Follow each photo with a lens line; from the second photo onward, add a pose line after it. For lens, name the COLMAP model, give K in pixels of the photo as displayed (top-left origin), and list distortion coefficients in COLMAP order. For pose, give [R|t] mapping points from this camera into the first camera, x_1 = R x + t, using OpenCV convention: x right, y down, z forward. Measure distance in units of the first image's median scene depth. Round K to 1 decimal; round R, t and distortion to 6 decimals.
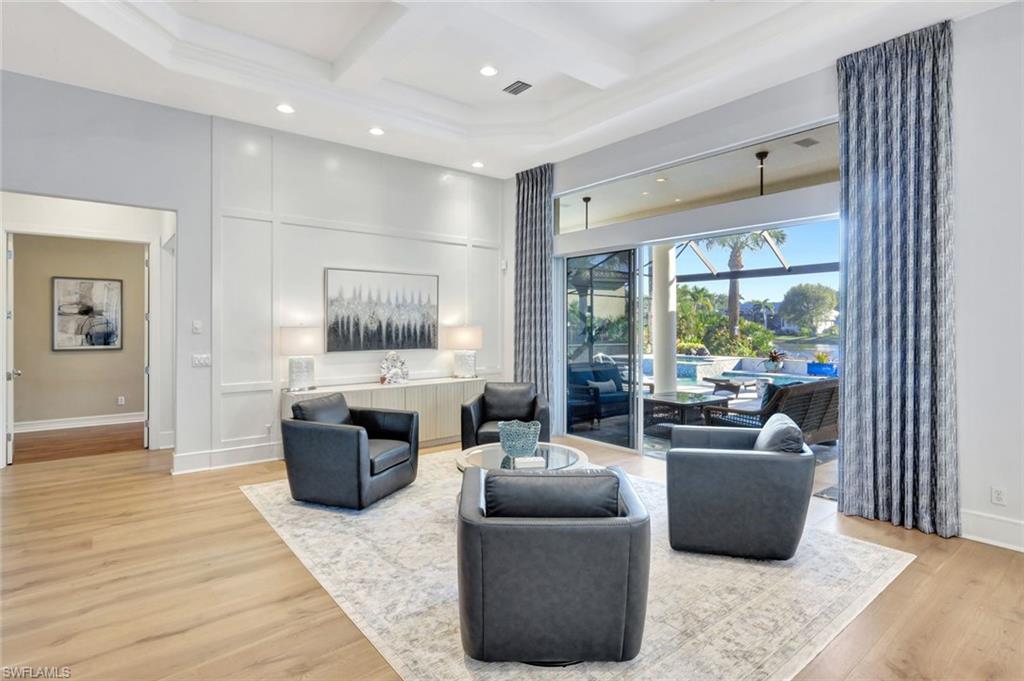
lens RADIAL K [[532.1, 0, 512.5], [0, 532.1, 325.5], [0, 0, 1]] dist [0.004009, 0.000313]
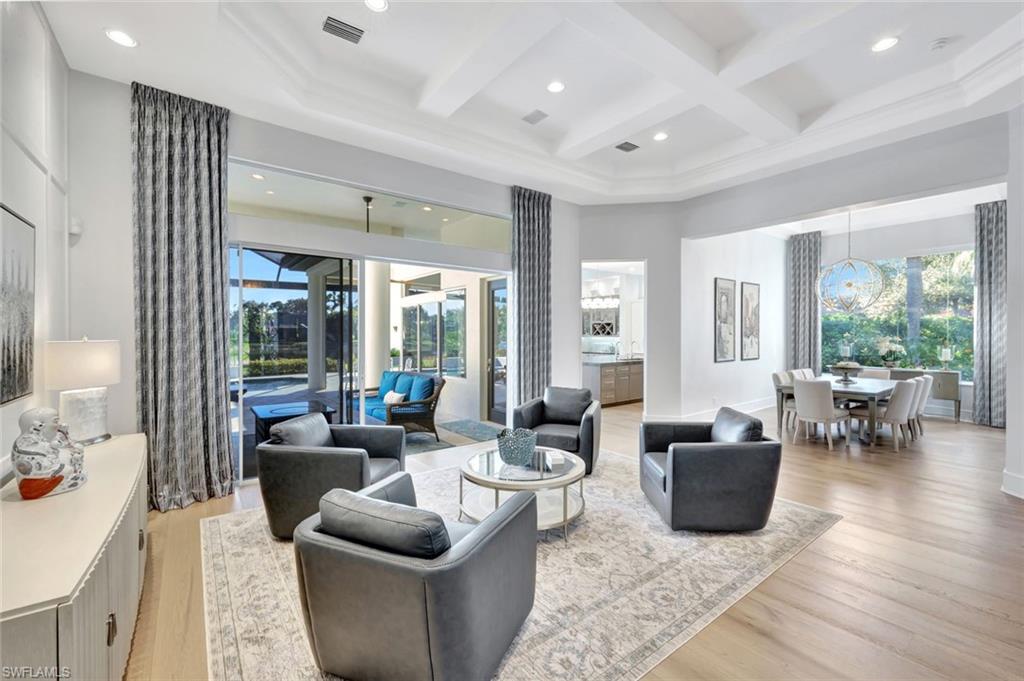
lens RADIAL K [[420.6, 0, 519.2], [0, 420.6, 336.3], [0, 0, 1]] dist [-0.001203, -0.000010]
pose [[0.009850, -0.003934, 0.999944, -0.668693], [-0.003918, 0.999984, 0.003973, -0.004938], [-0.999944, -0.003957, 0.009834, 0.818162]]
